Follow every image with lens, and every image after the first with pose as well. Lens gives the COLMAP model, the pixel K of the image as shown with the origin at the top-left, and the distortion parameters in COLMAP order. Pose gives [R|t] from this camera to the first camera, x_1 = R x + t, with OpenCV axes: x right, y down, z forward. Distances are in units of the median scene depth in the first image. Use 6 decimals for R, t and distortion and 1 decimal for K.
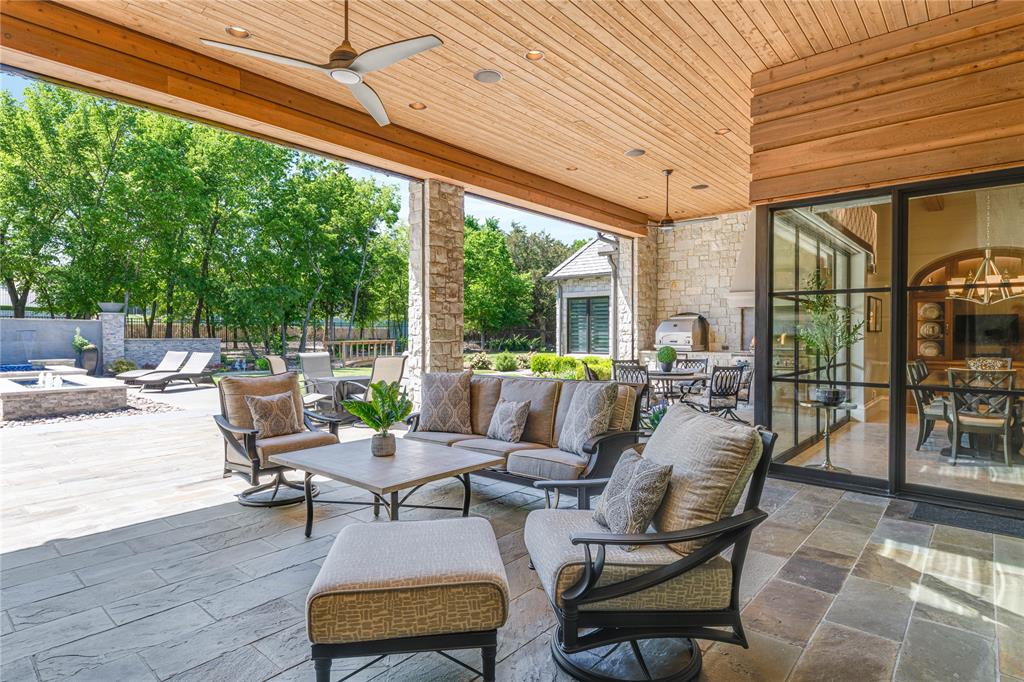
lens RADIAL K [[558.5, 0, 506.2], [0, 558.5, 340.2], [0, 0, 1]] dist [0.004822, -0.002830]
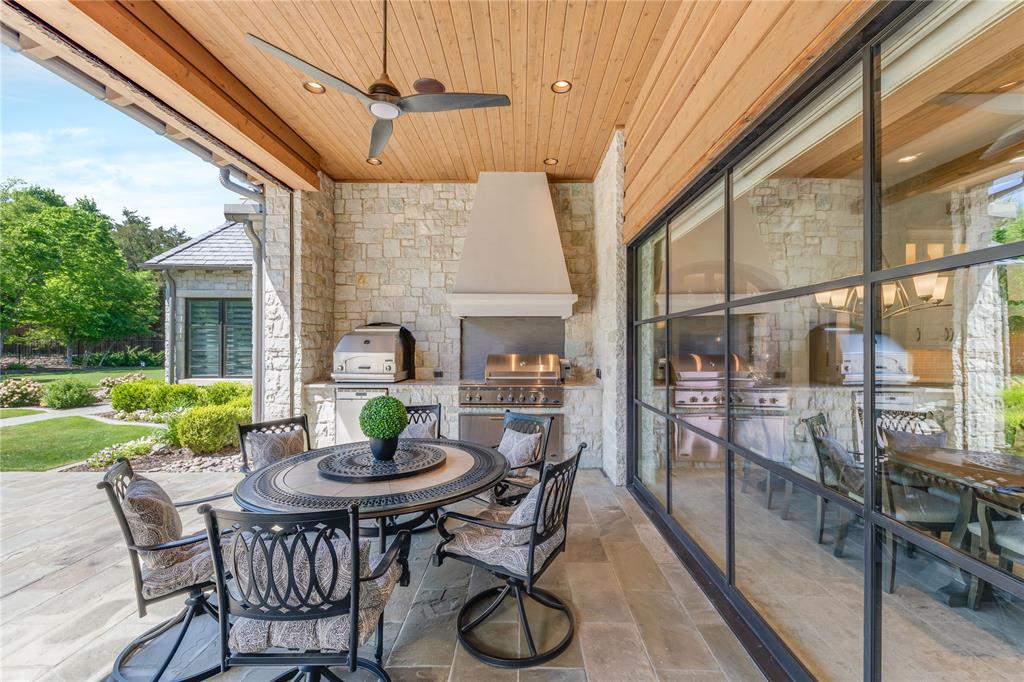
lens RADIAL K [[447.1, 0, 532.0], [0, 447.1, 344.3], [0, 0, 1]] dist [0.009447, -0.000100]
pose [[0.753107, 0.003926, 0.657886, 0.104411], [0.004089, 0.999935, -0.010648, -0.016653], [-0.657885, 0.010710, 0.753042, 0.469659]]
